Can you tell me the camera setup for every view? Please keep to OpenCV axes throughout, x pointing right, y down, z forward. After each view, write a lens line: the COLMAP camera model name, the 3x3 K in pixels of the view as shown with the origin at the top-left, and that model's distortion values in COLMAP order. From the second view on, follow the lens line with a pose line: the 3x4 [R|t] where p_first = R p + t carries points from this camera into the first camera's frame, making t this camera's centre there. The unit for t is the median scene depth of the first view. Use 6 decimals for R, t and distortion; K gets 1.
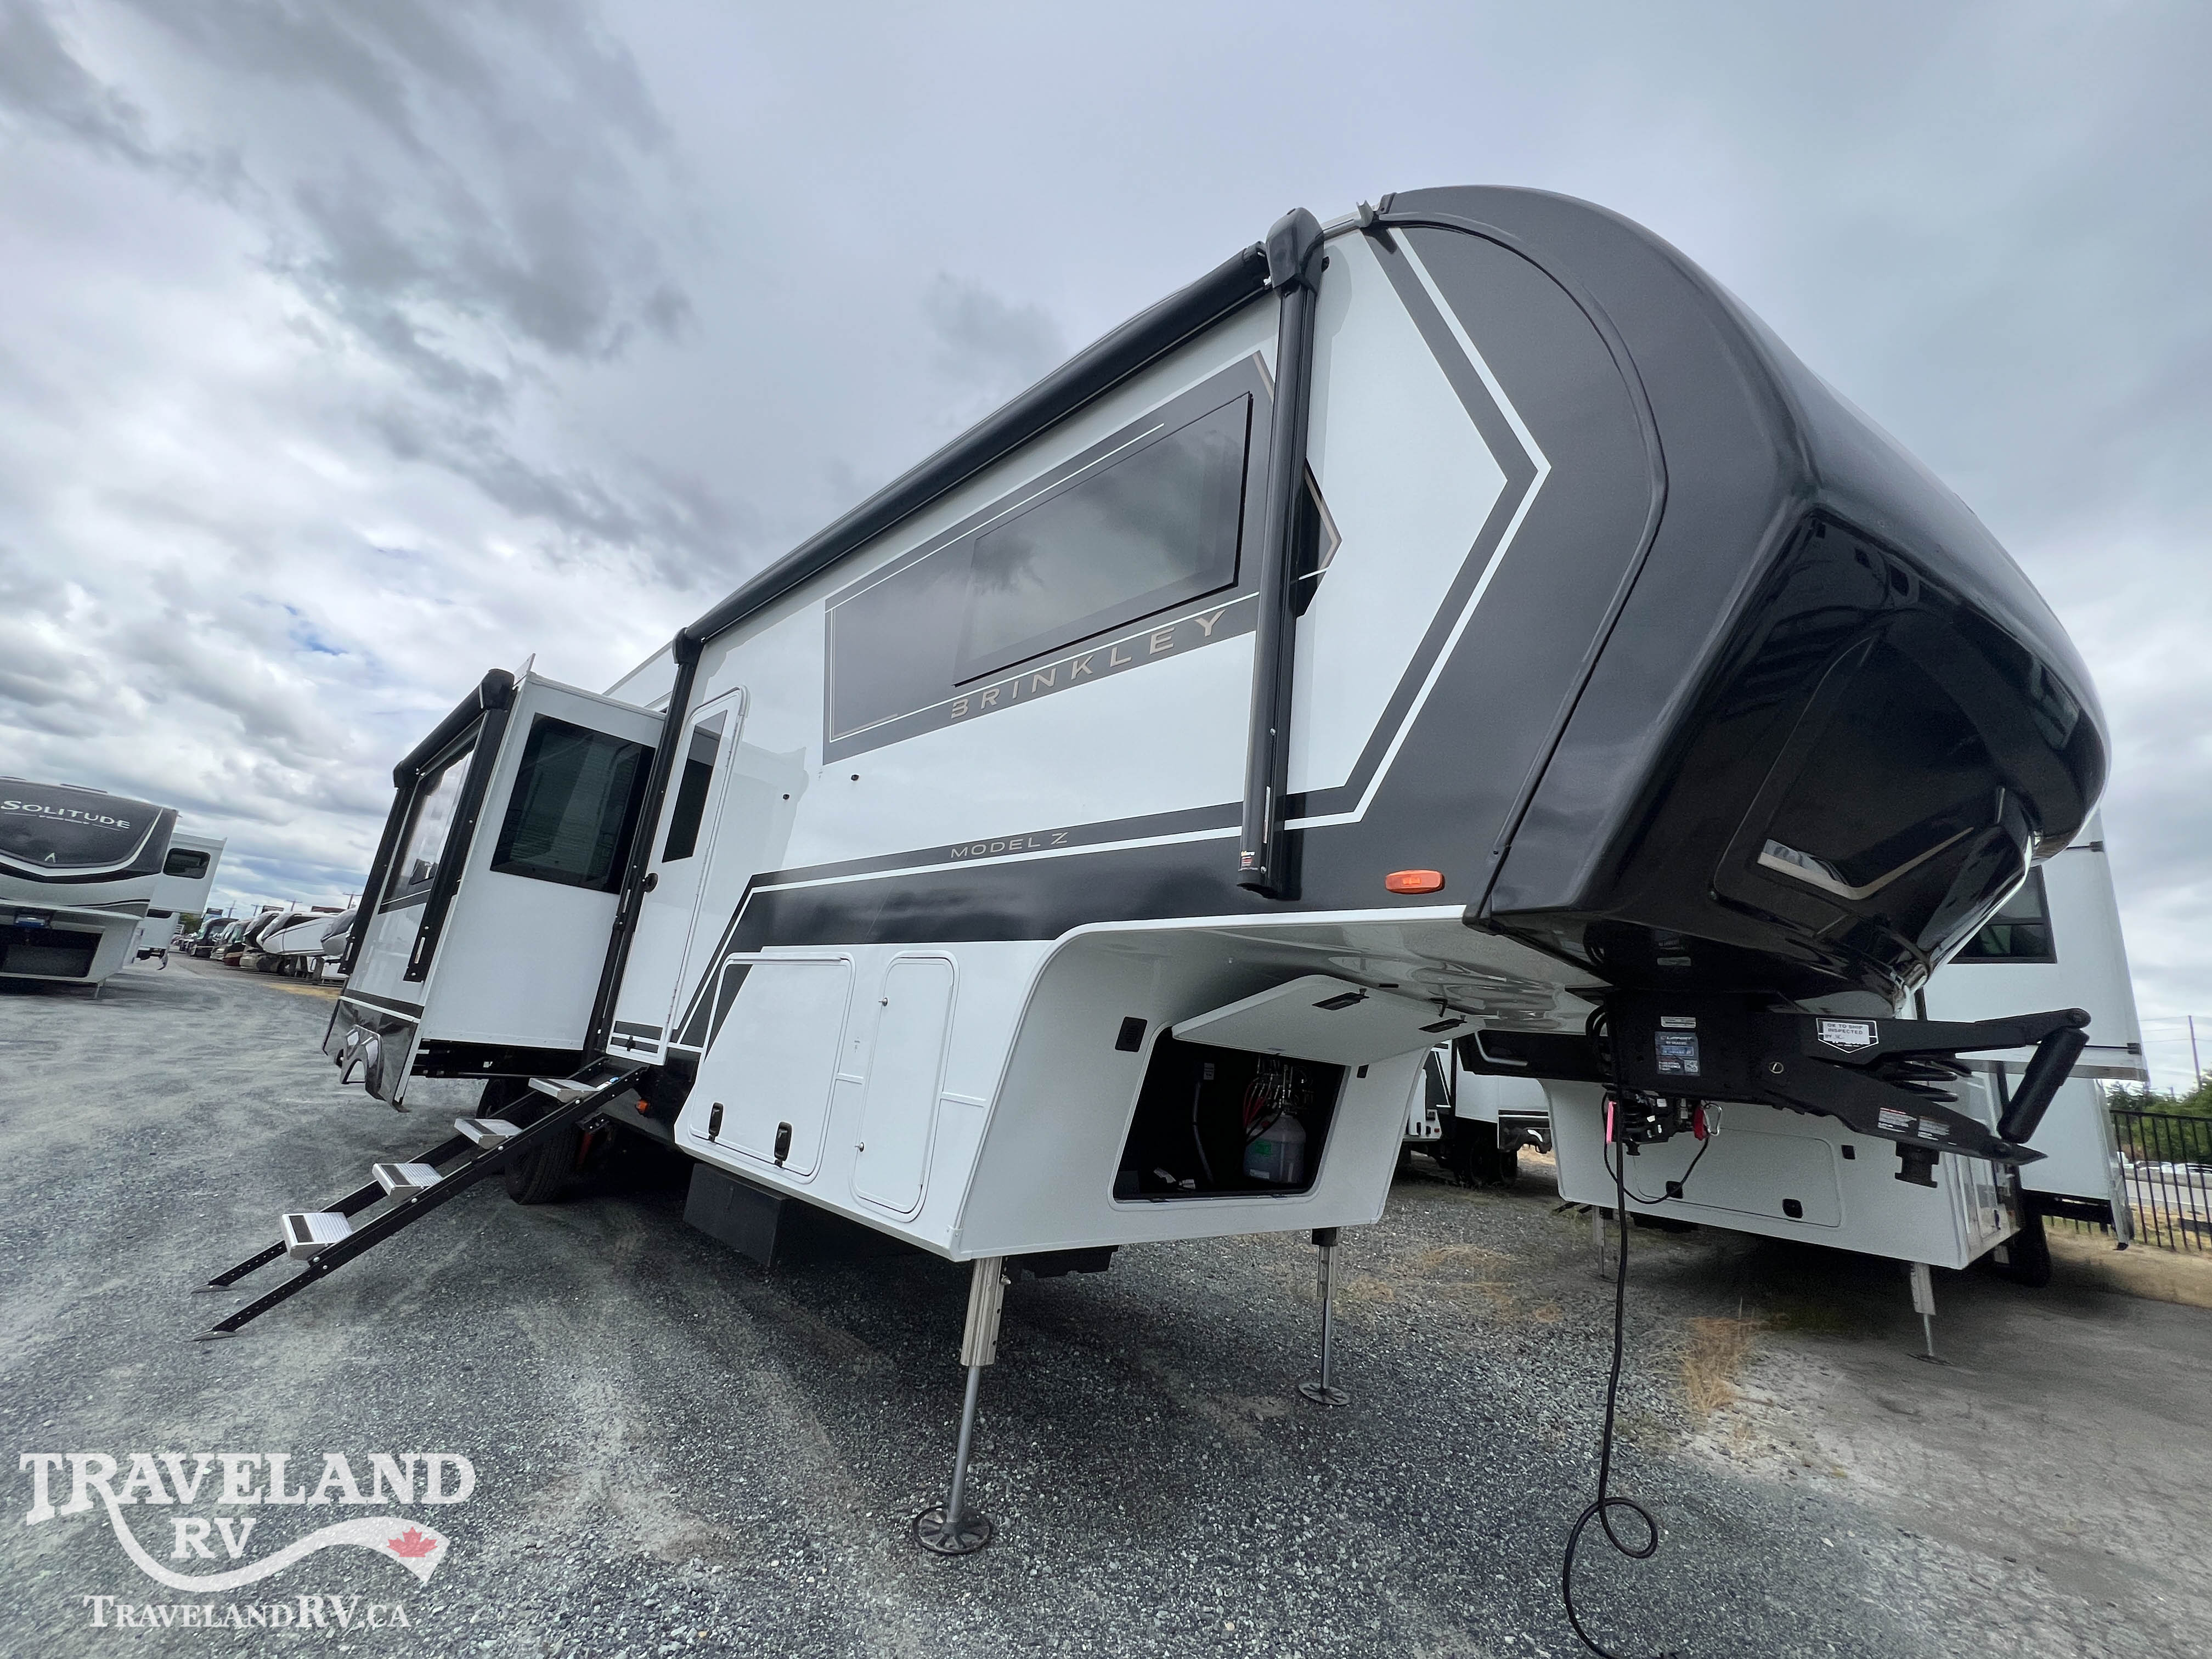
lens RADIAL K [[886.4, 0, 1111.5], [0, 886.4, 824.5], [0, 0, 1]] dist [-0.000184, -0.000155]
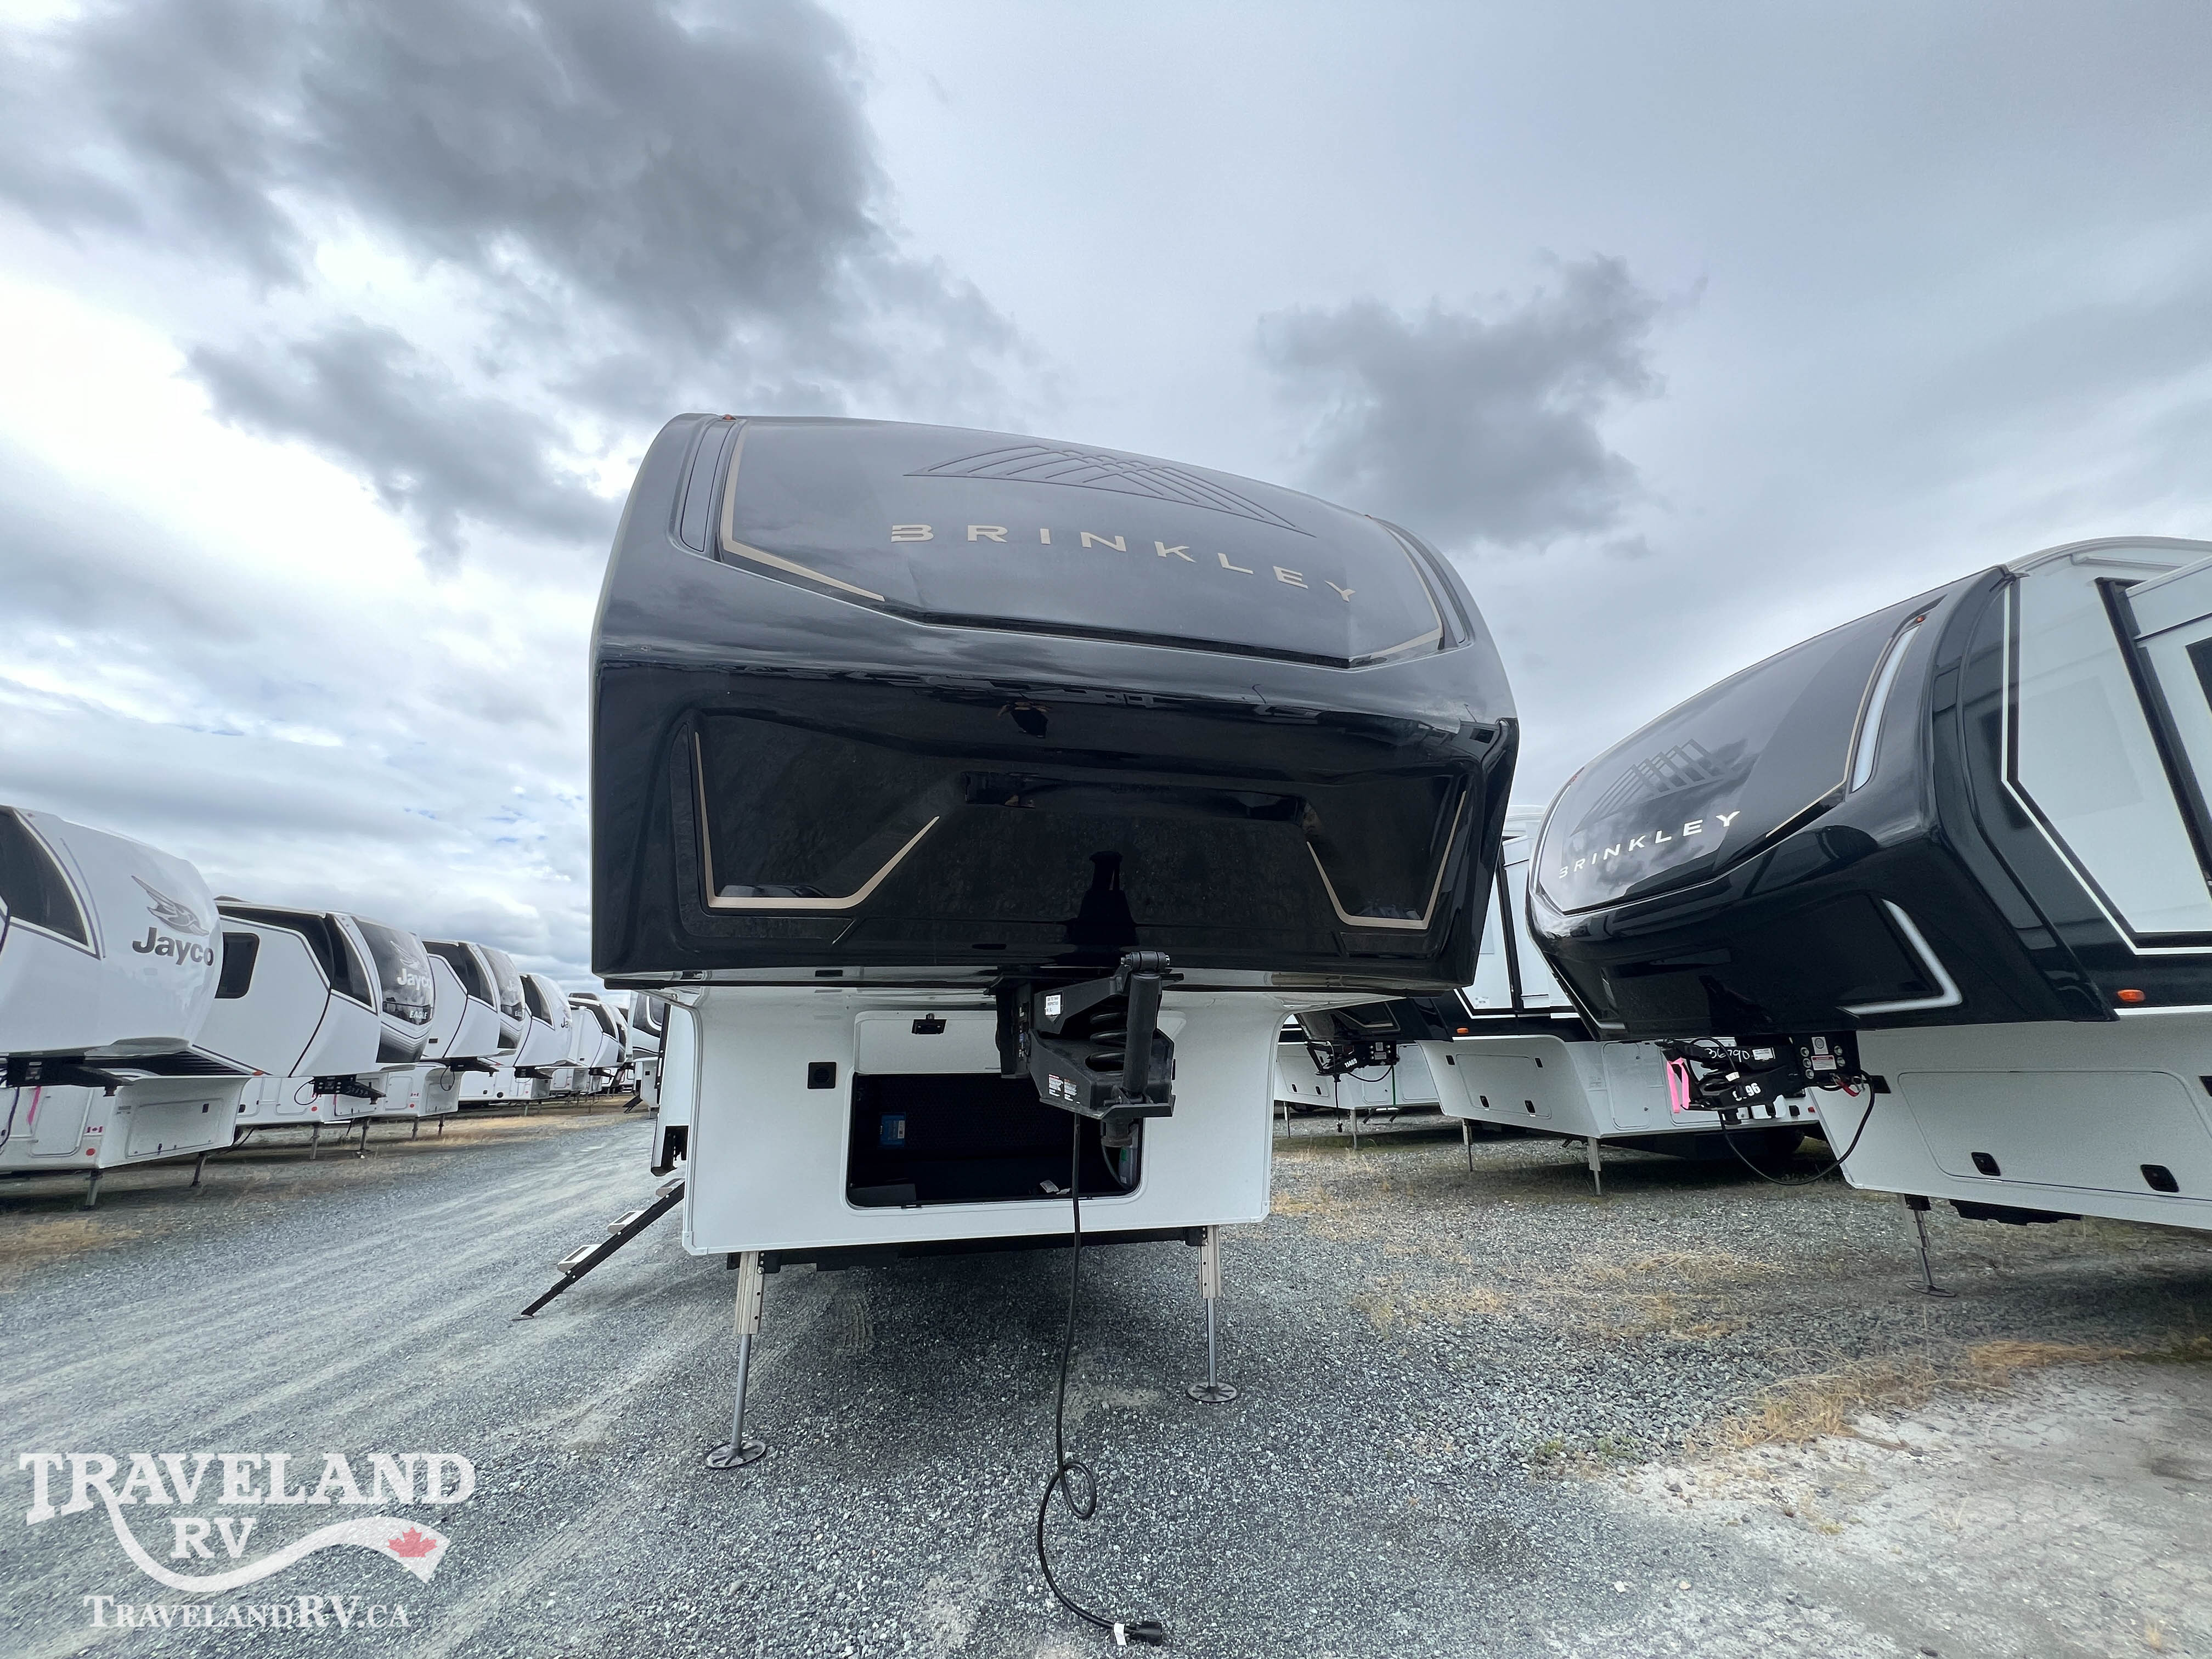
lens RADIAL K [[886.4, 0, 1111.5], [0, 886.4, 824.5], [0, 0, 1]] dist [-0.000184, -0.000155]
pose [[0.845655, -0.255814, -0.468431, 0.934089], [0.238682, 0.966262, -0.096793, 0.097823], [0.477388, -0.029953, 0.878182, 0.080610]]
